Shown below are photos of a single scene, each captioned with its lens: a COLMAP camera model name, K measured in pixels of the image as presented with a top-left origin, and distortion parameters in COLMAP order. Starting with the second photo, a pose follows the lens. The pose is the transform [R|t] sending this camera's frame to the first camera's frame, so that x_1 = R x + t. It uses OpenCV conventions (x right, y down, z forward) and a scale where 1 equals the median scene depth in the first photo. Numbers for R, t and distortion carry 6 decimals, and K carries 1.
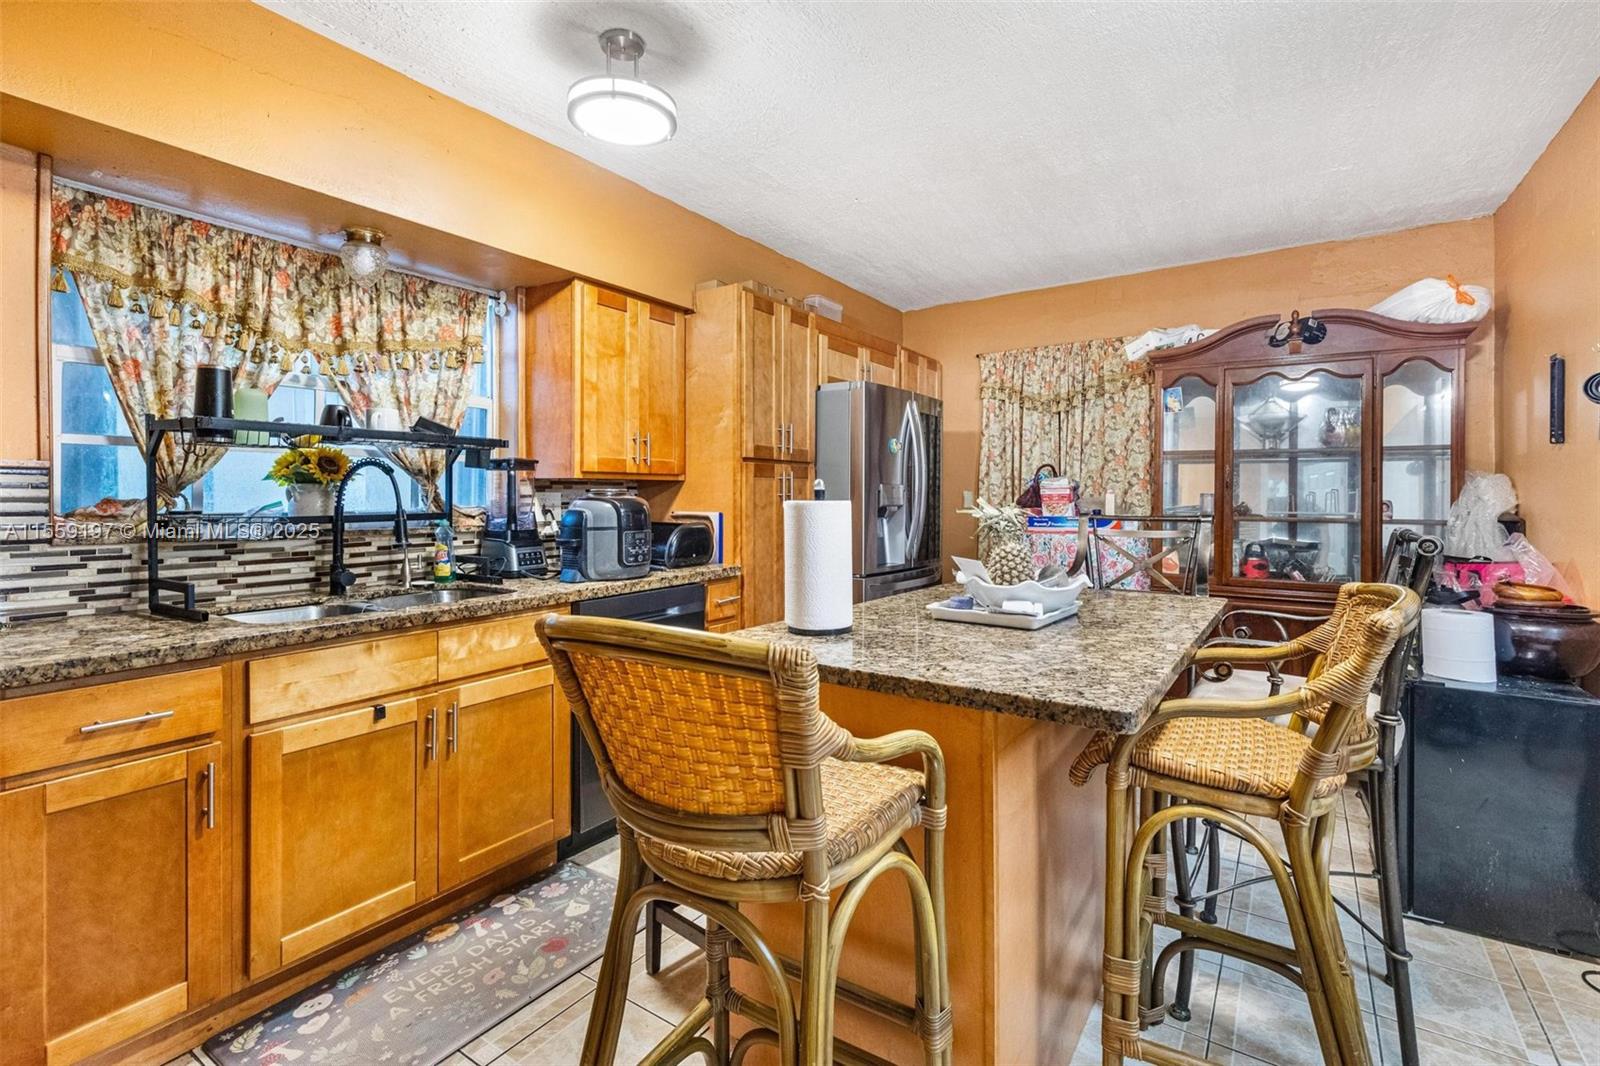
lens RADIAL K [[750.9, 0, 794.8], [0, 750.9, 506.0], [0, 0, 1]] dist [0.003605, -0.000241]
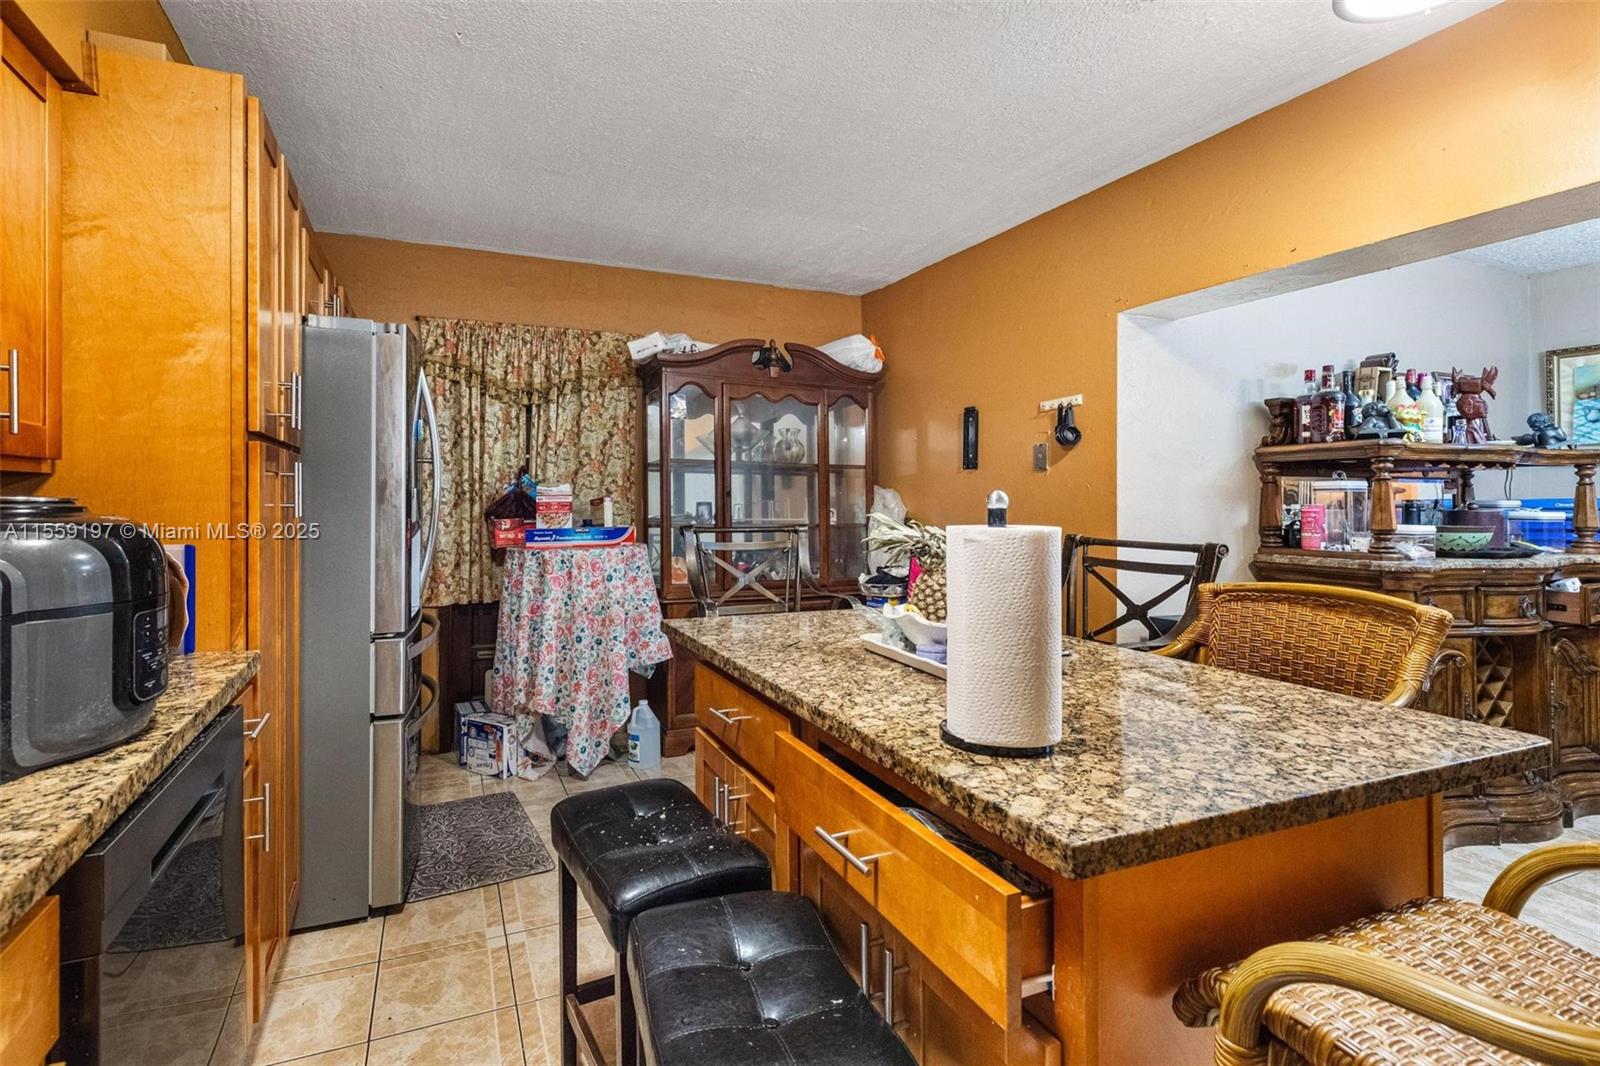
lens RADIAL K [[750.9, 0, 794.8], [0, 750.9, 506.0], [0, 0, 1]] dist [0.003605, -0.000241]
pose [[0.528182, -0.003562, 0.849124, -0.219659], [0.006537, 0.999979, 0.000128, -0.009390], [-0.849106, 0.005484, 0.528194, 0.311361]]
